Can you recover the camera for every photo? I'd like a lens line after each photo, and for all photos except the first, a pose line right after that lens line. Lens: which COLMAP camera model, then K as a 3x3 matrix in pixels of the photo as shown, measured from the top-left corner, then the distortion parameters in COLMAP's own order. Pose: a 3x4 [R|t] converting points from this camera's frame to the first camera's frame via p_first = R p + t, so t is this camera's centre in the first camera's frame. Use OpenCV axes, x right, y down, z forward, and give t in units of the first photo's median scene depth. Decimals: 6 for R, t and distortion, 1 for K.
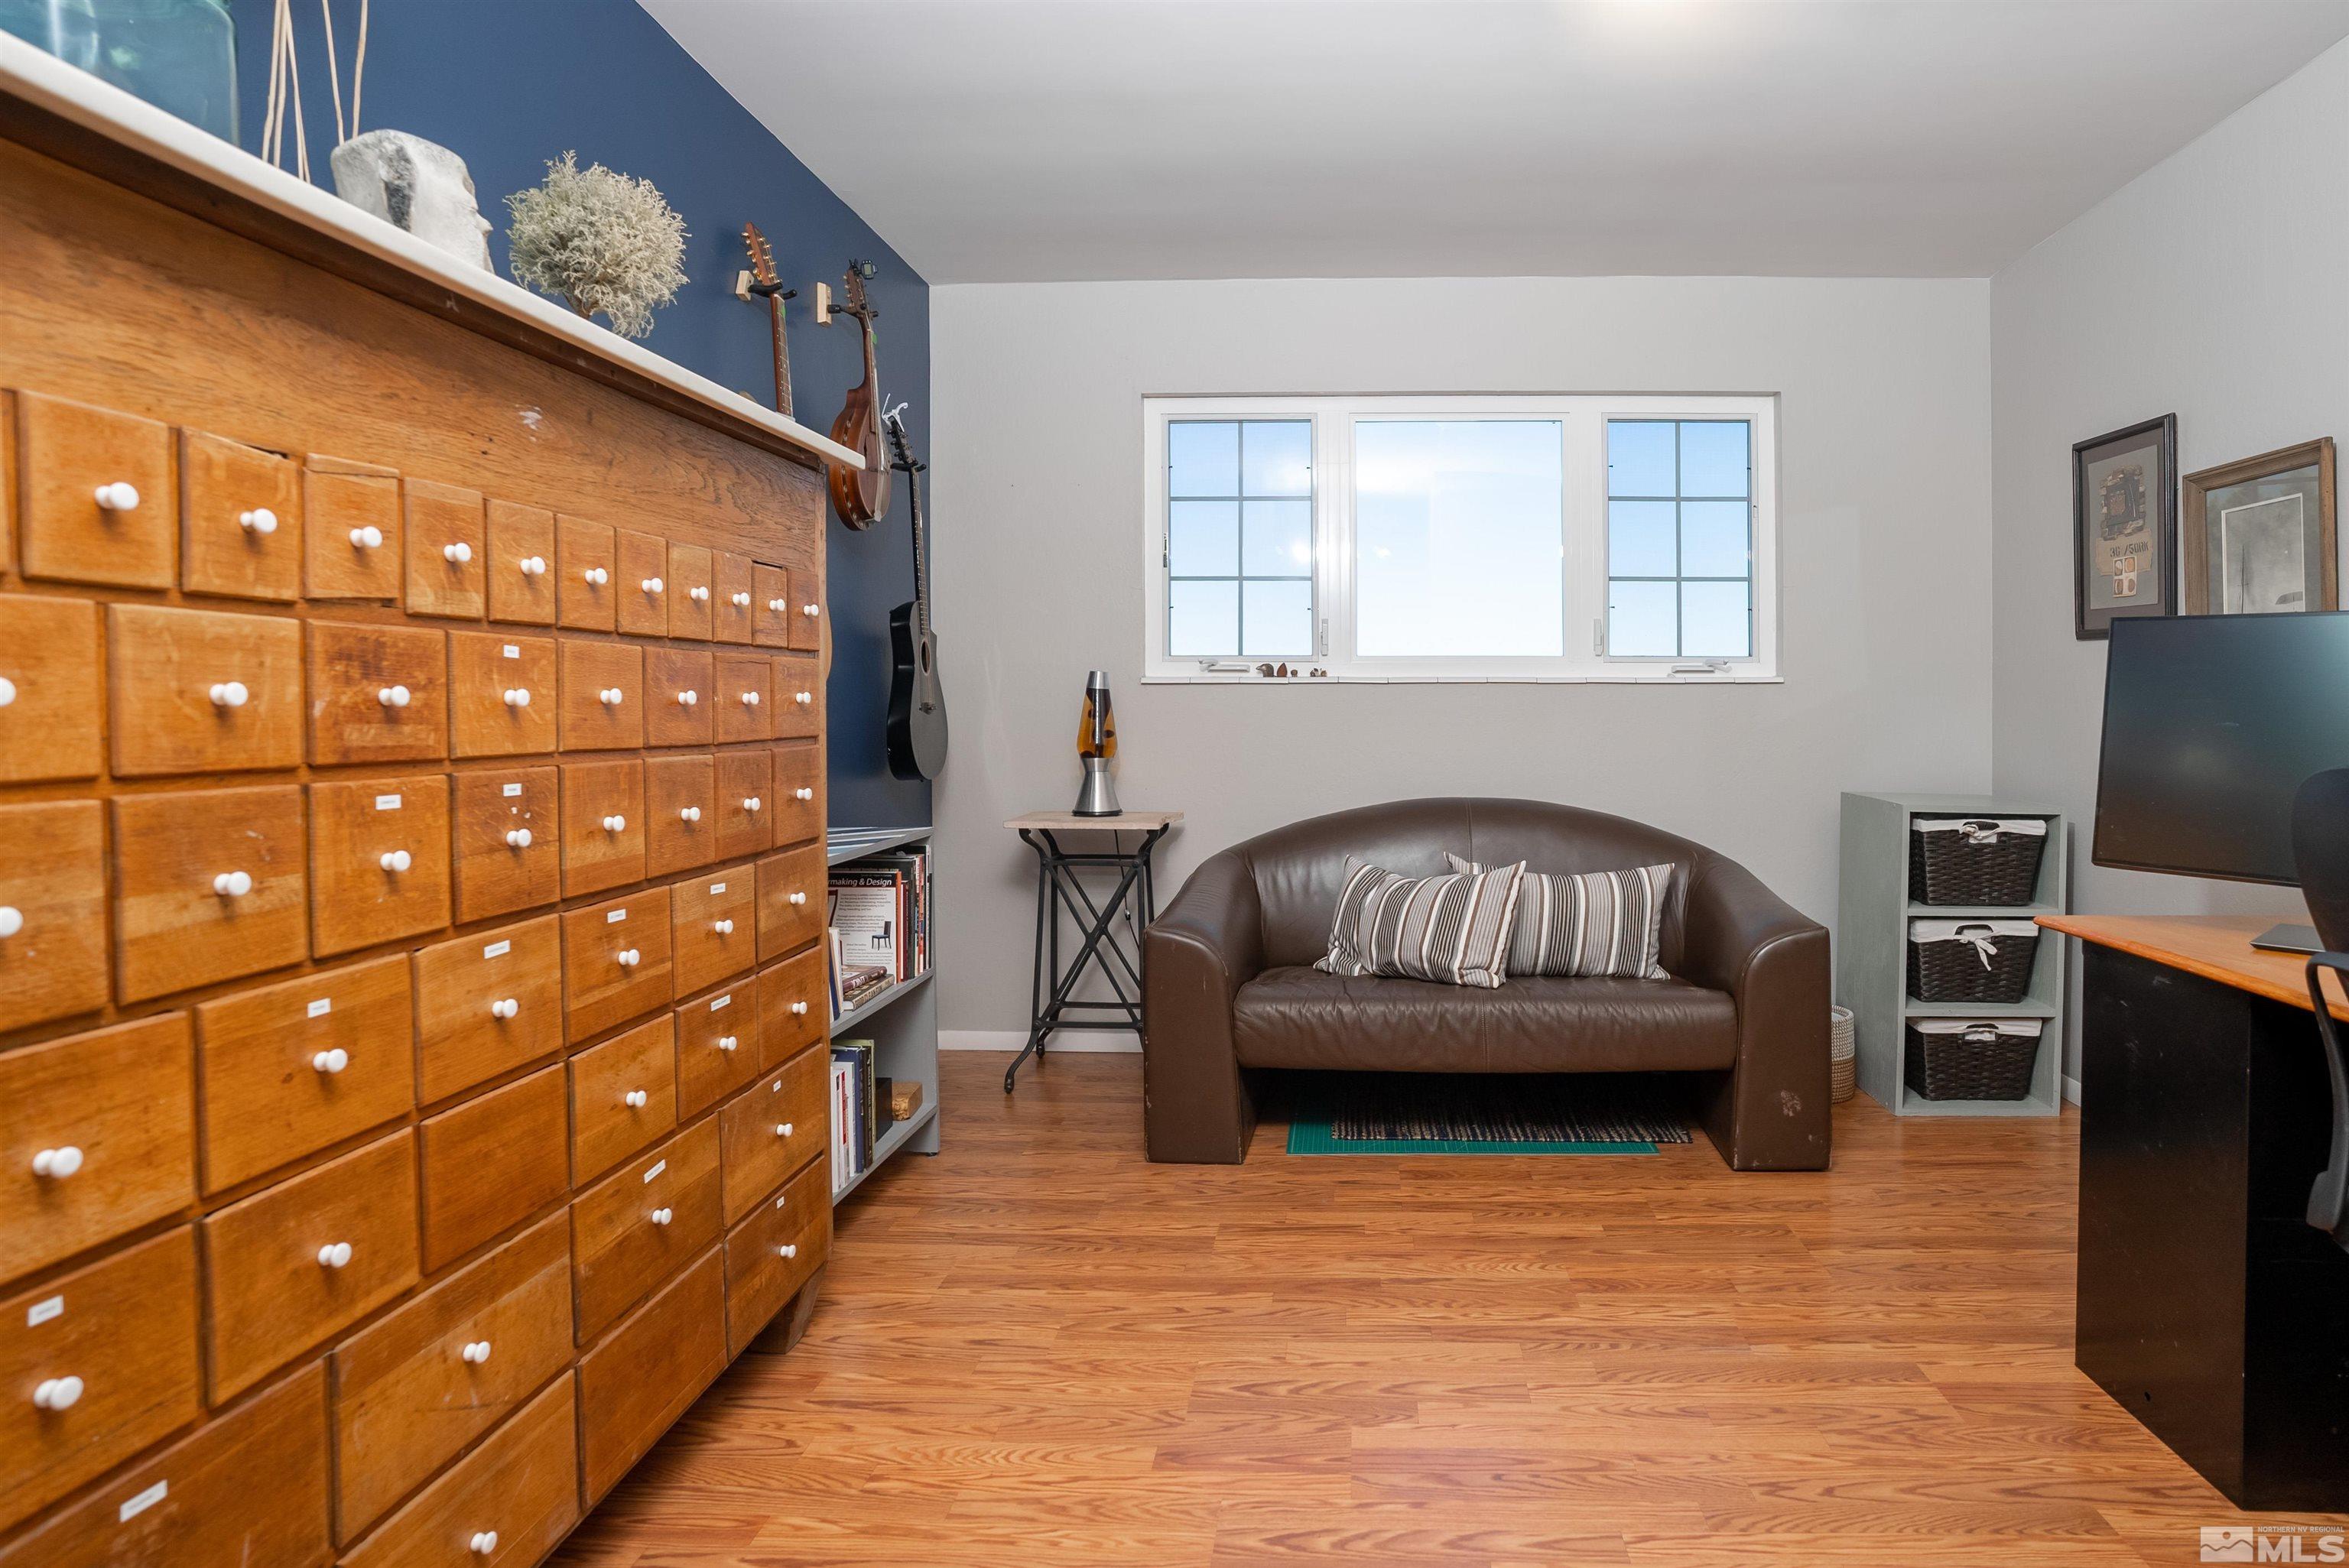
lens RADIAL K [[1347.7, 0, 1269.7], [0, 1347.7, 727.3], [0, 0, 1]] dist [-0.066015, 0.027987]
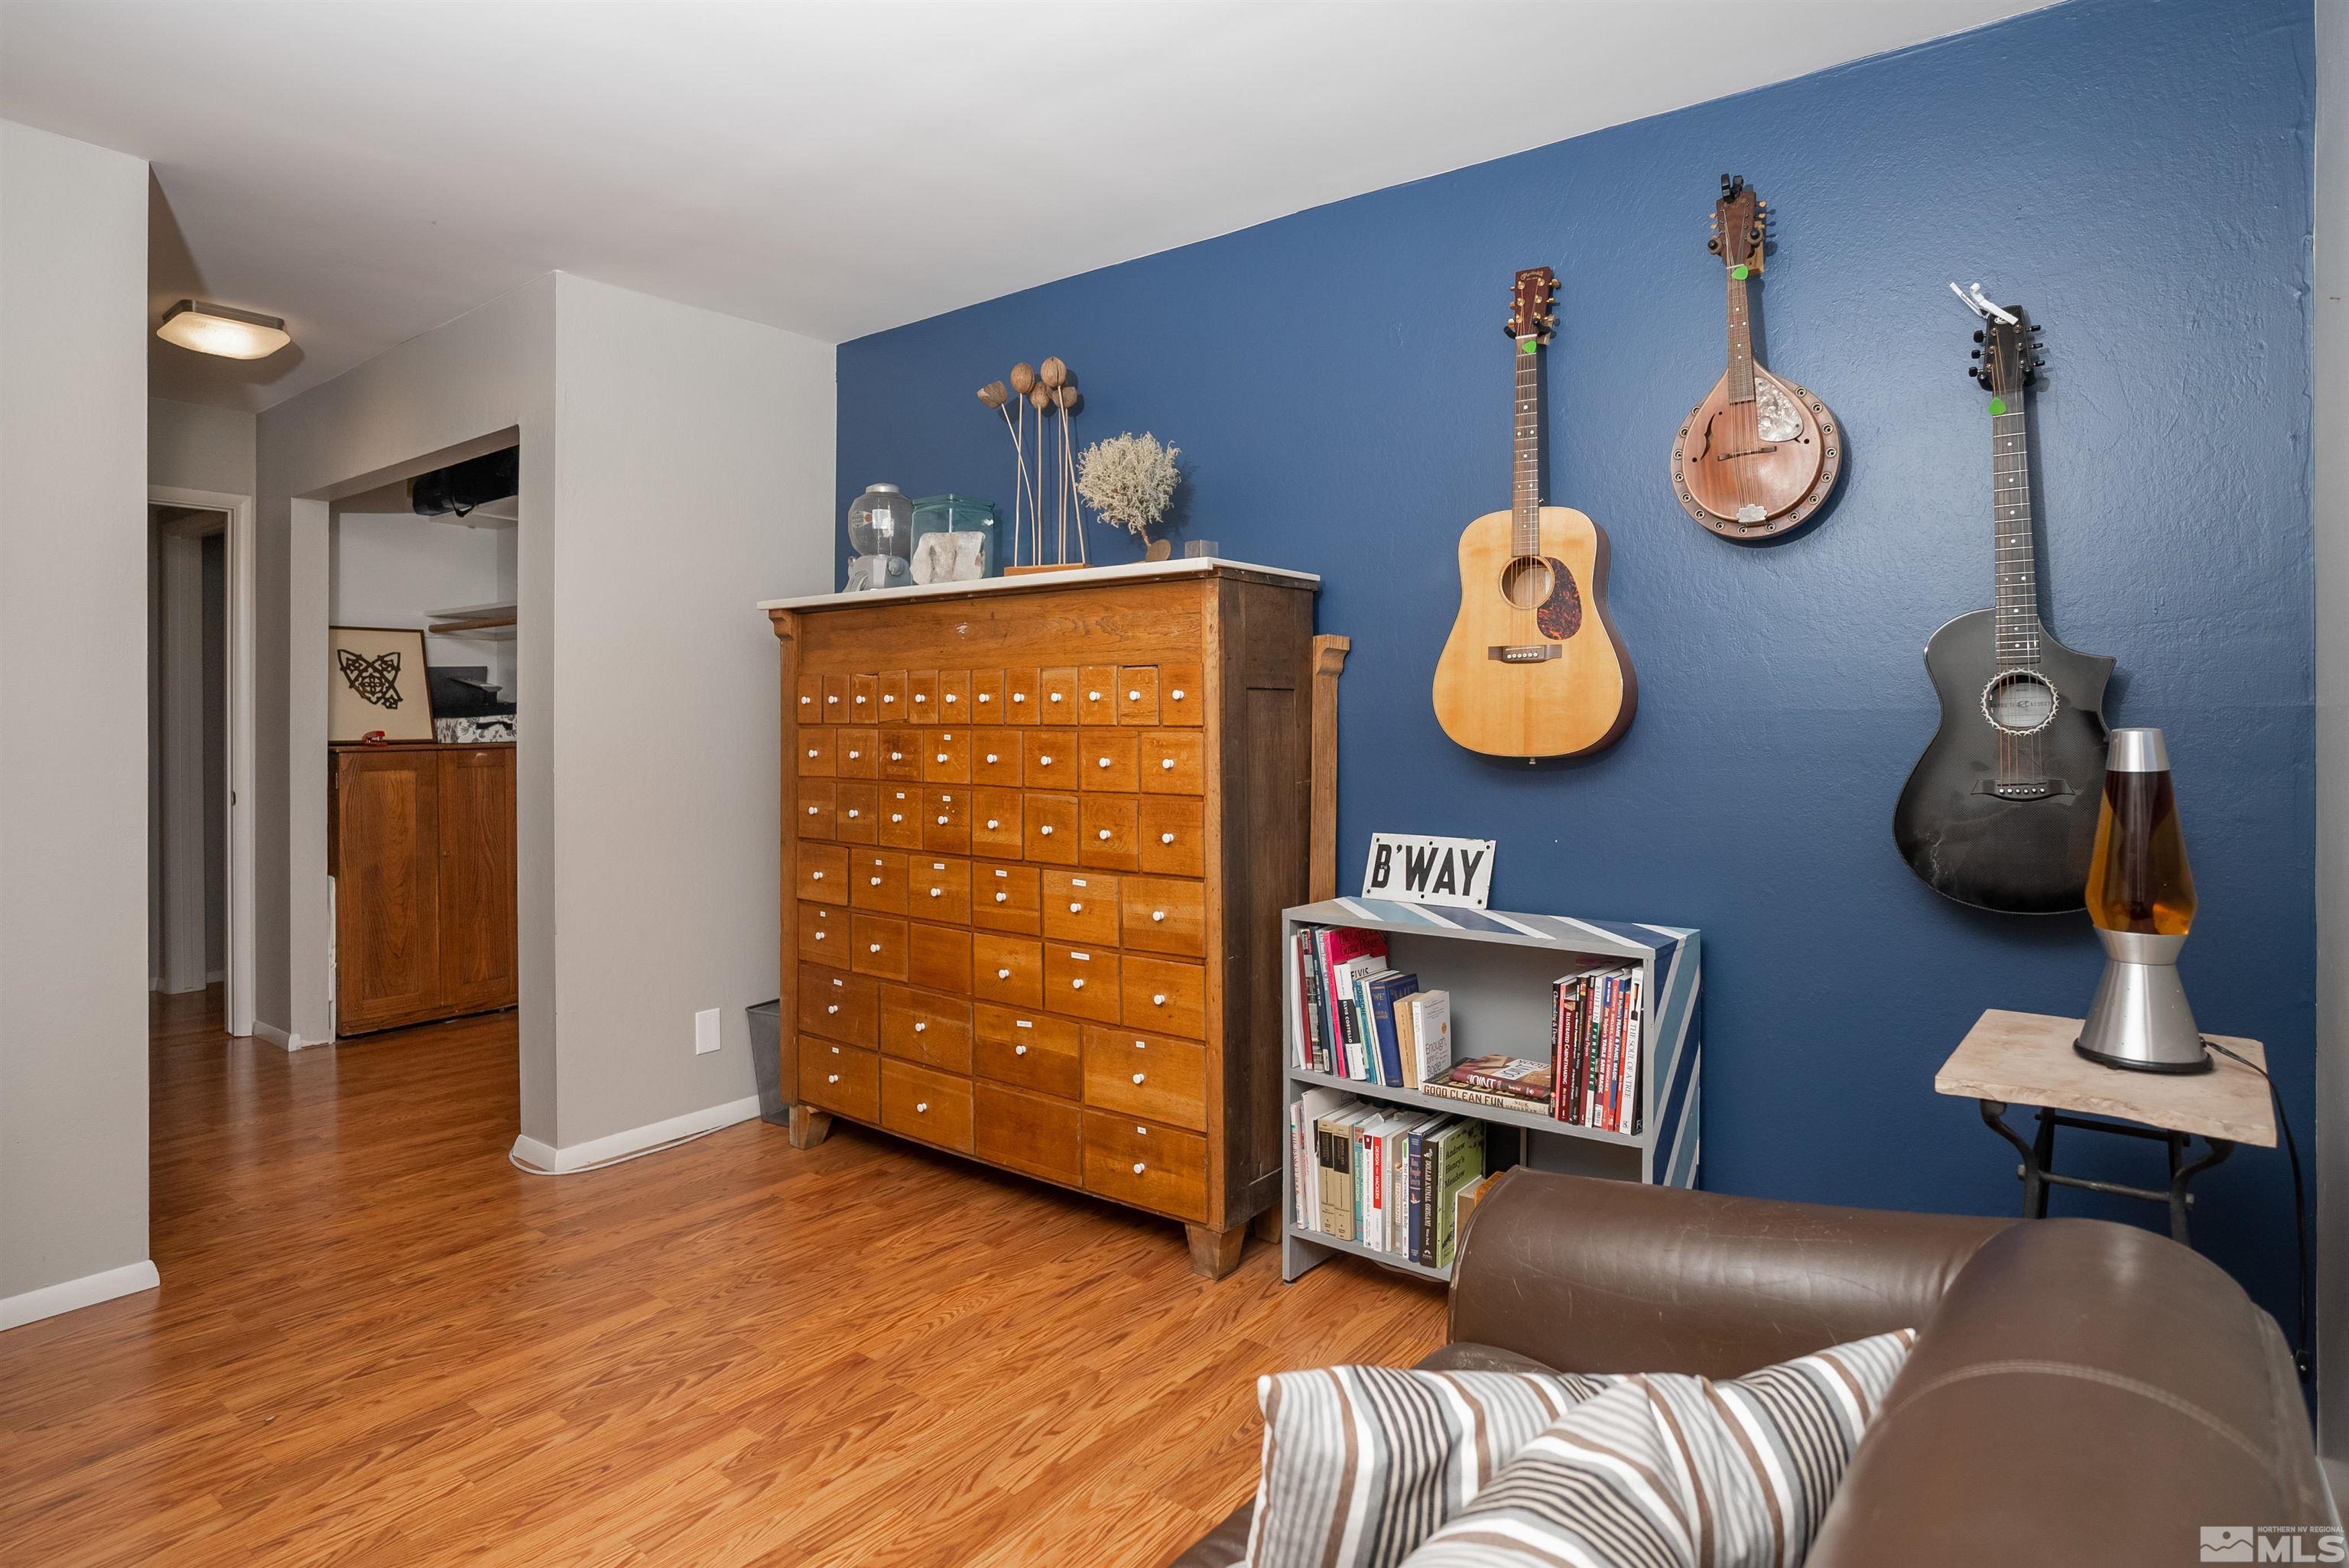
lens RADIAL K [[1347.7, 0, 1269.7], [0, 1347.7, 727.3], [0, 0, 1]] dist [-0.066015, 0.027987]
pose [[-0.554500, 0.007314, -0.832152, 0.766481], [-0.013906, 0.999740, 0.018054, -0.092136], [0.832068, 0.021583, -0.554254, 2.029948]]
